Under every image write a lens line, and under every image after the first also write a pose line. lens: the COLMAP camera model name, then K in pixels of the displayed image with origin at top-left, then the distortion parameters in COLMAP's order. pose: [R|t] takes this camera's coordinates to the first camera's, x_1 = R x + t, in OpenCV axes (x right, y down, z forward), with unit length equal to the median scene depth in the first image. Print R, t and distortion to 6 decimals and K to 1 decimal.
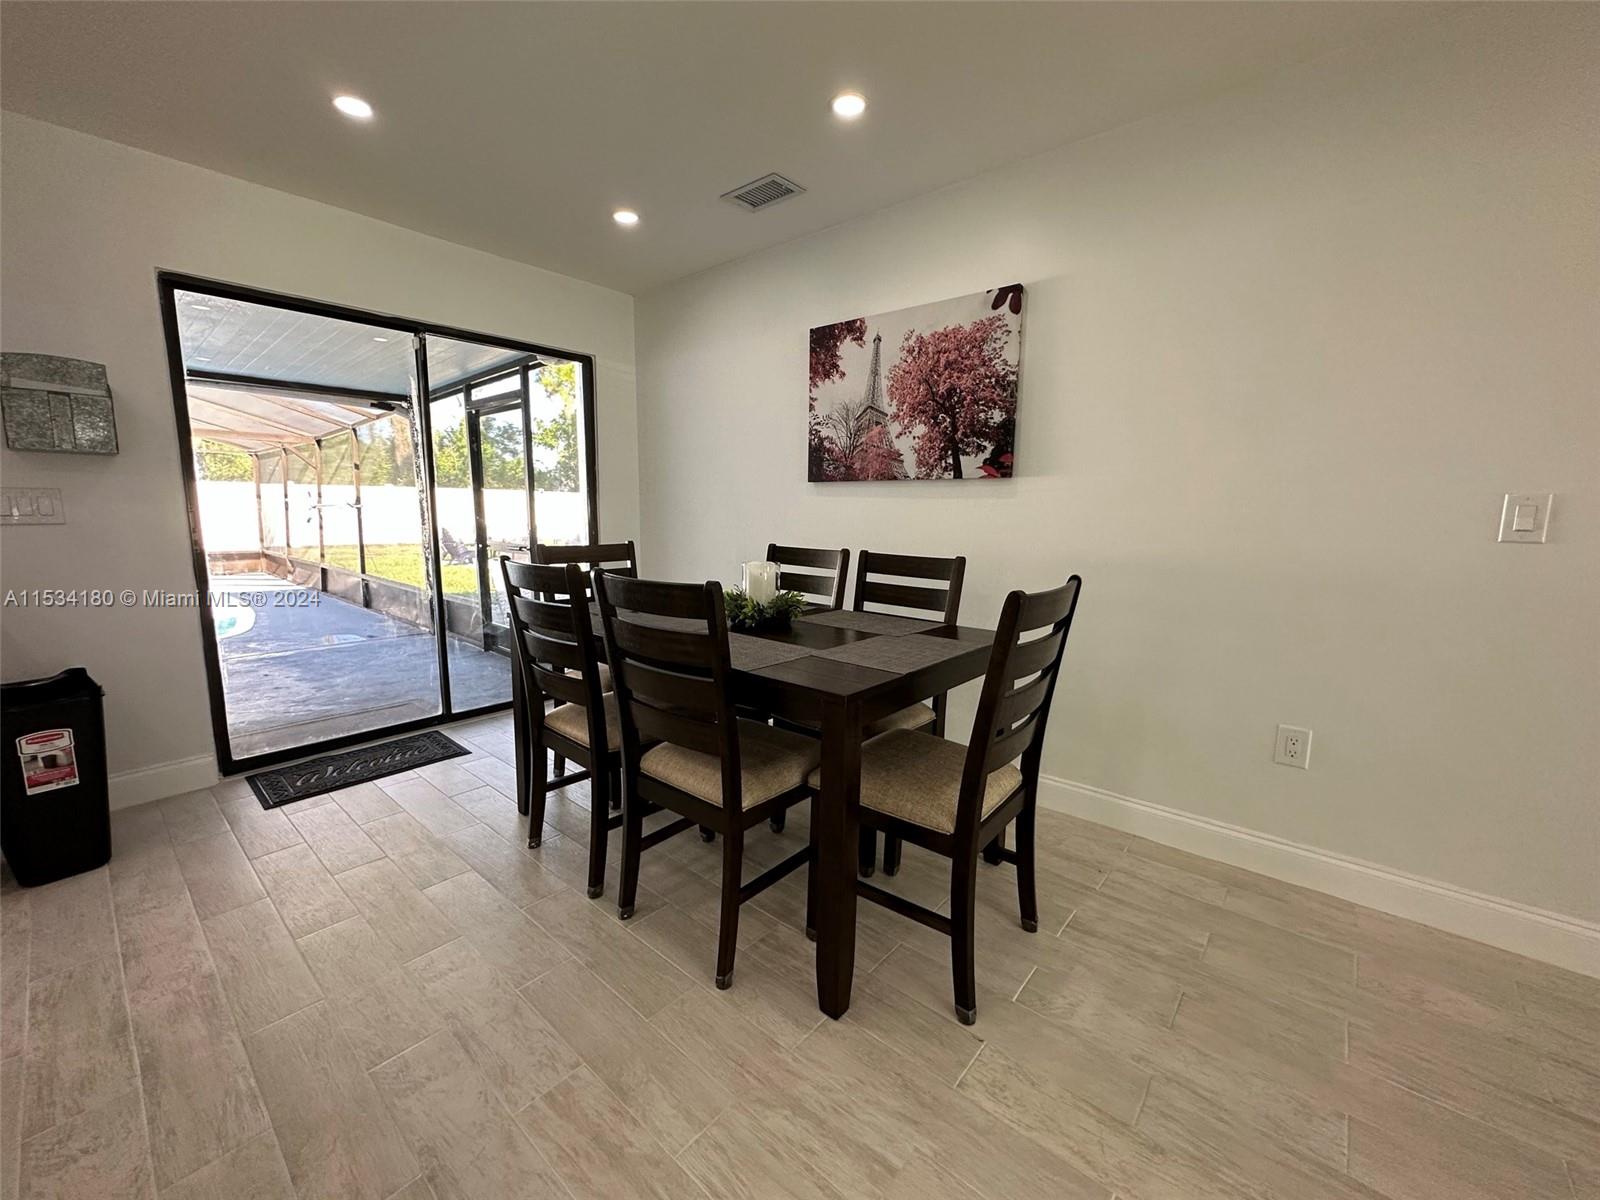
lens RADIAL K [[638.5, 0, 802.3], [0, 638.5, 598.9], [0, 0, 1]] dist [-0.001949, 0.000127]
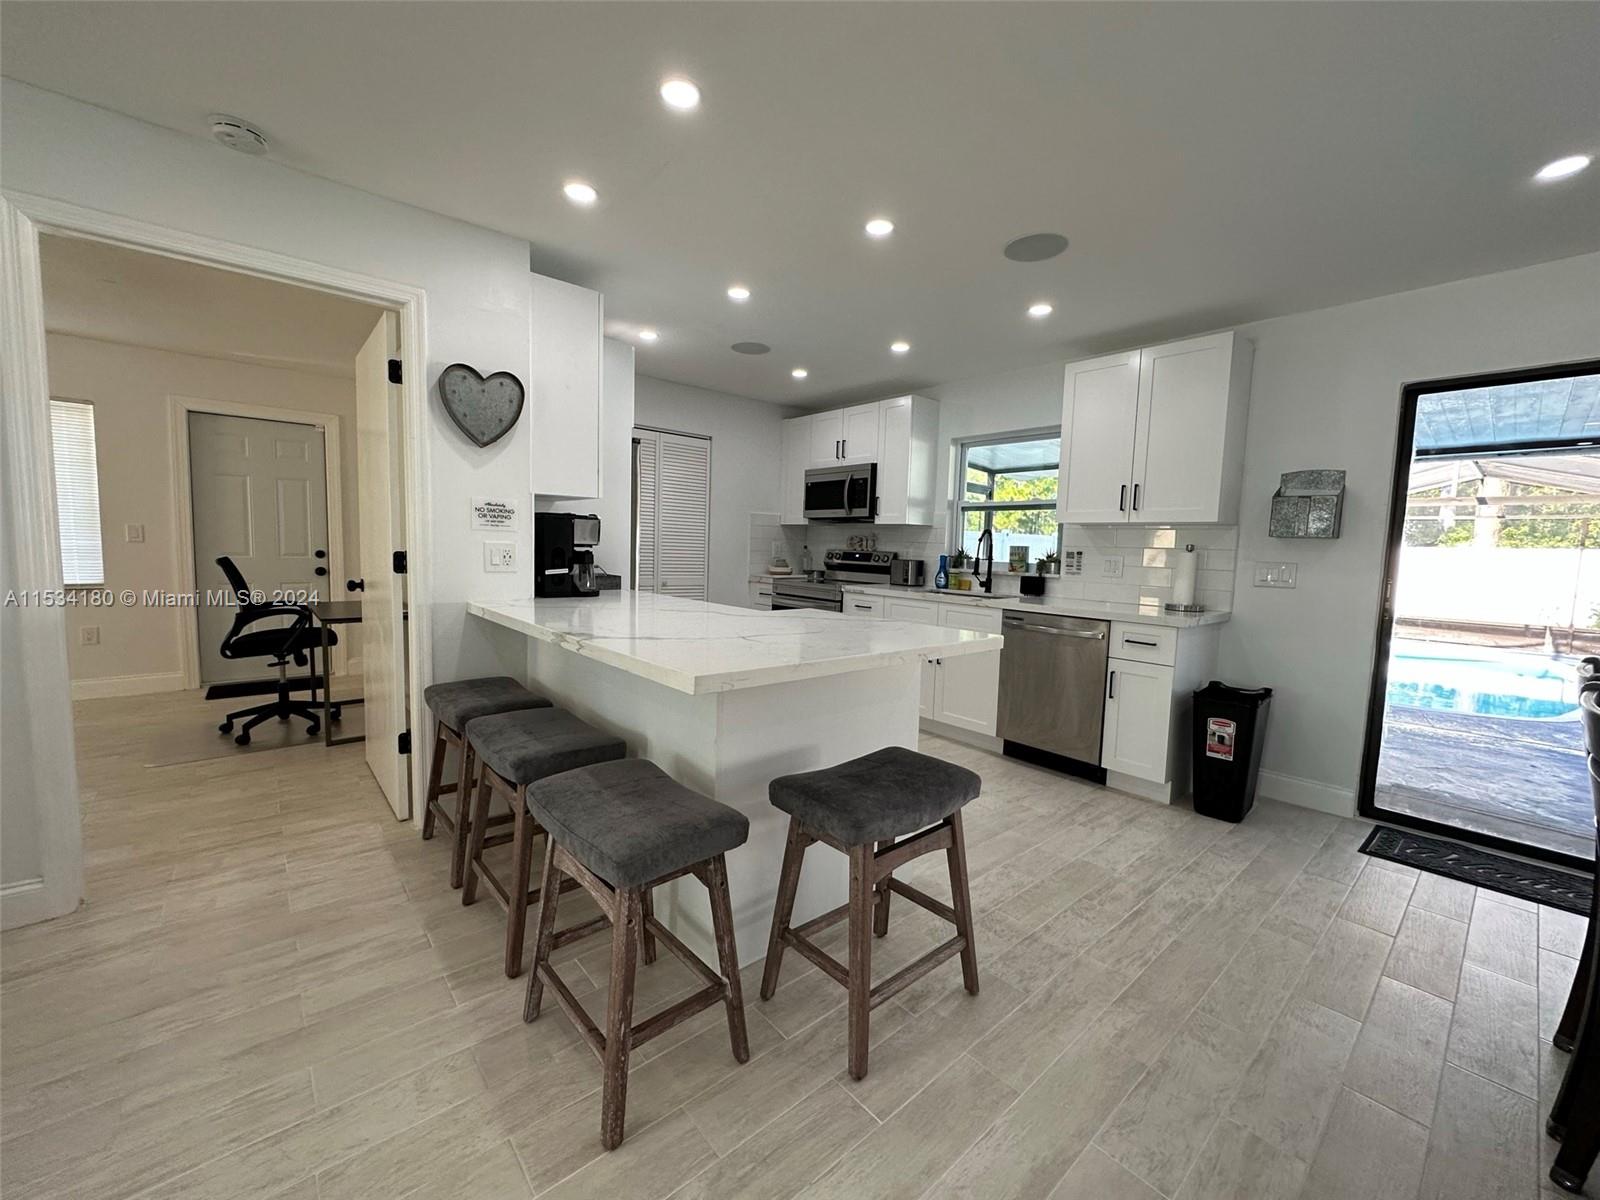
lens RADIAL K [[638.5, 0, 802.3], [0, 638.5, 598.9], [0, 0, 1]] dist [-0.001949, 0.000127]
pose [[-0.143858, 0.069949, -0.987123, 0.338844], [-0.173801, 0.980208, 0.094788, -0.034312], [0.974217, 0.185199, -0.128854, 0.114468]]
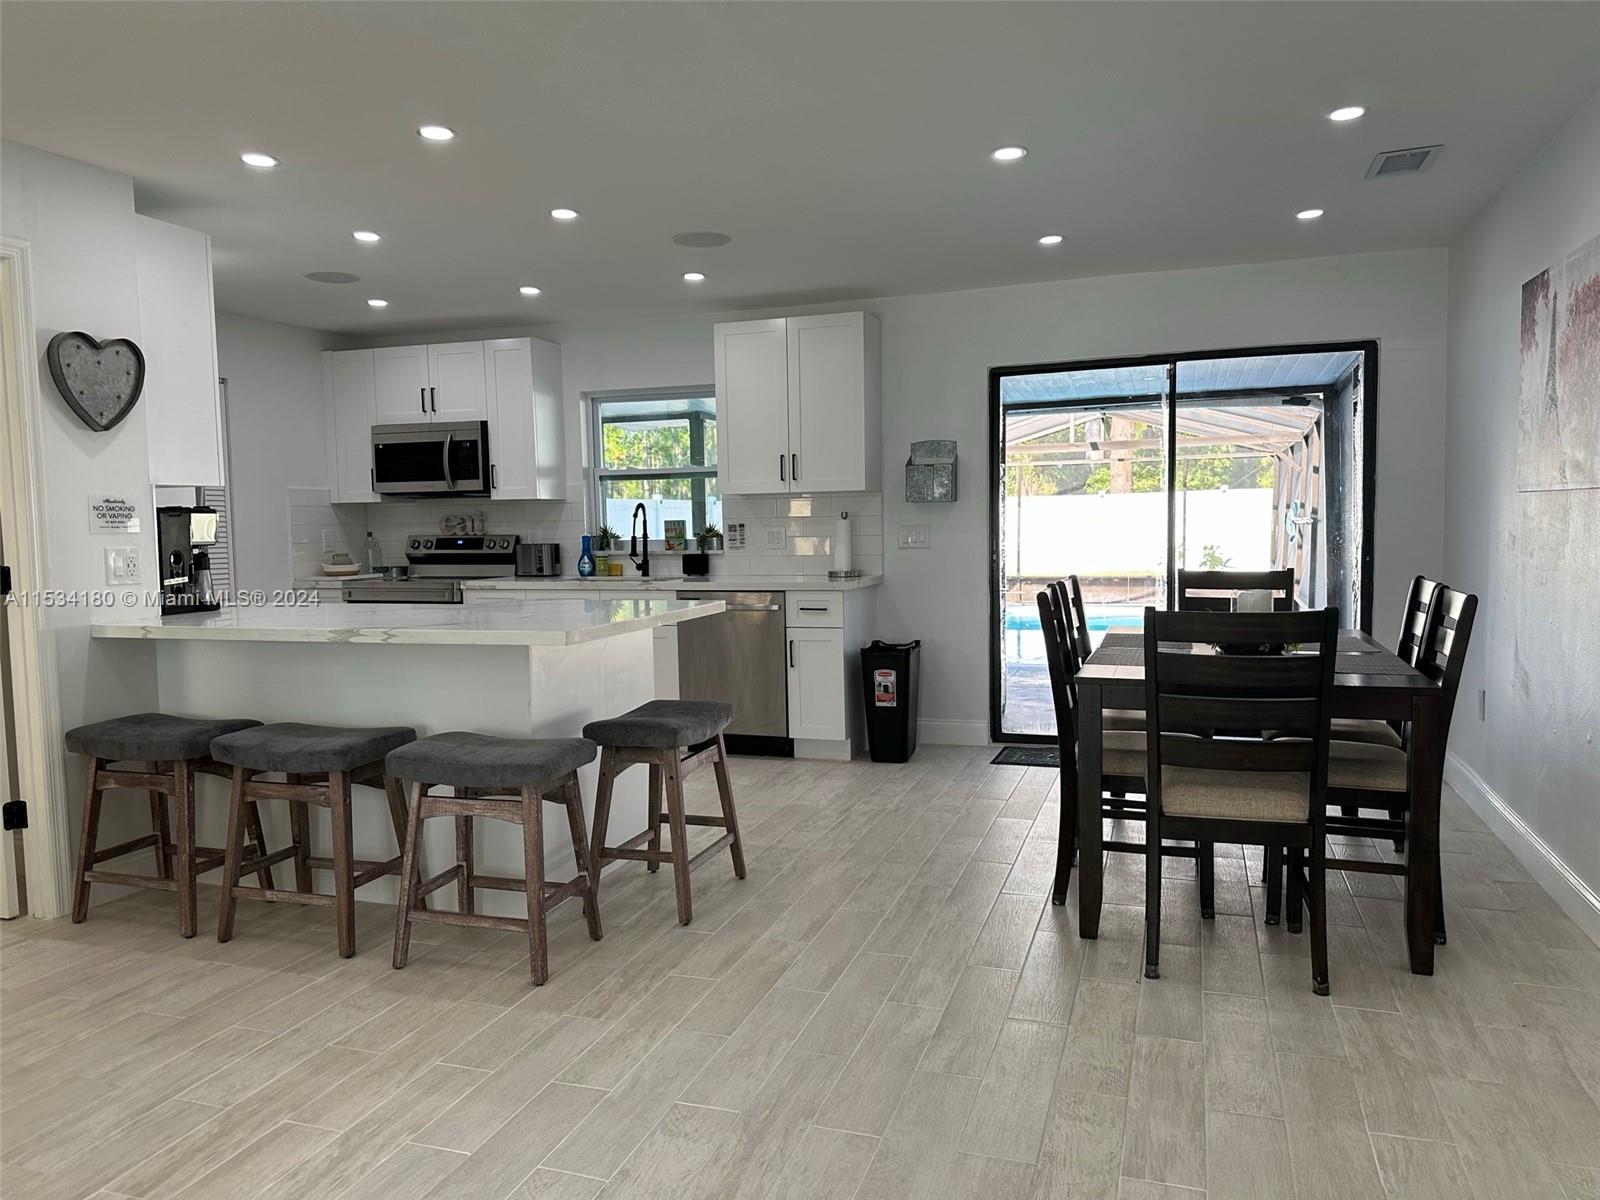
lens RADIAL K [[1121.4, 0, 800.0], [0, 1121.4, 600.0], [0, 0, 1]] dist [0.174050, -0.234617]
pose [[0.370702, 0.049621, -0.927426, 1.096845], [-0.110178, 0.993870, 0.009136, 0.015553], [0.922194, 0.098795, 0.373896, -0.253750]]
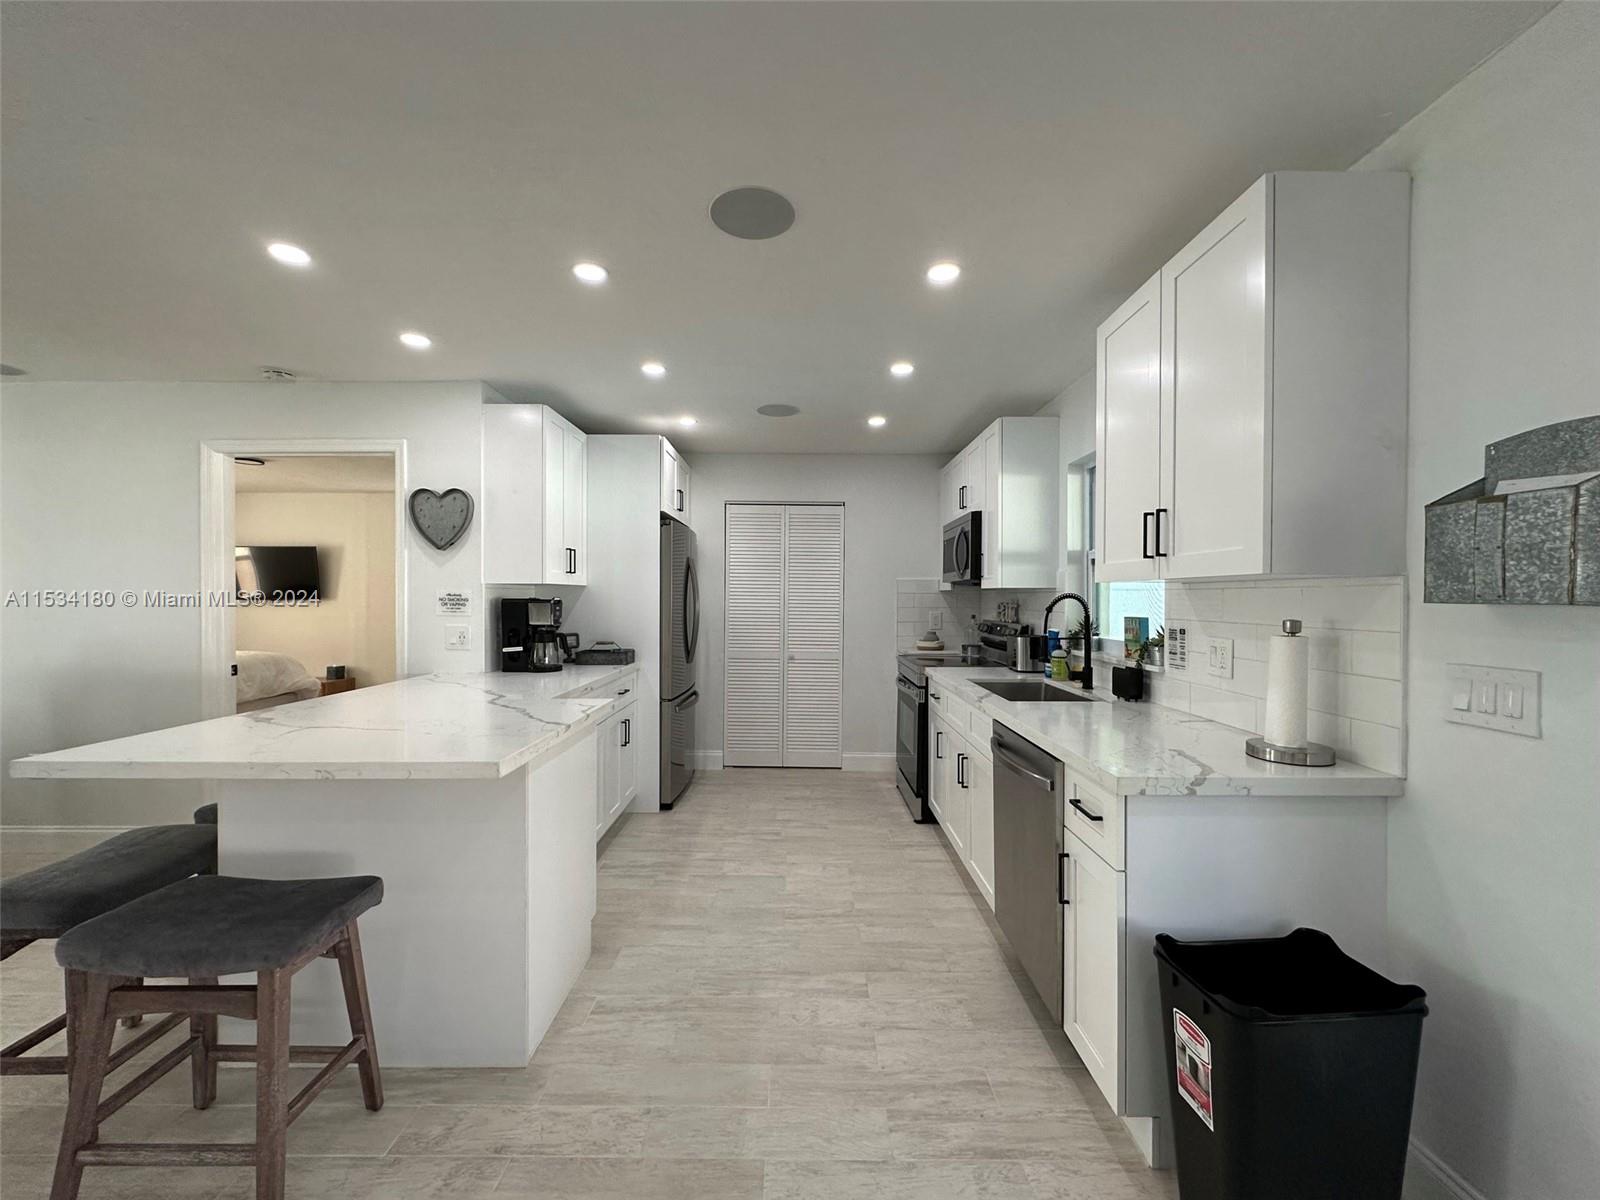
lens RADIAL K [[635.6, 0, 809.9], [0, 635.6, 599.7], [0, 0, 1]] dist [-0.000901, -0.000034]
pose [[-0.757150, -0.008751, -0.653182, -0.320363], [-0.103577, 0.988869, 0.106815, -0.197111], [0.644977, 0.148530, -0.749629, 0.868411]]
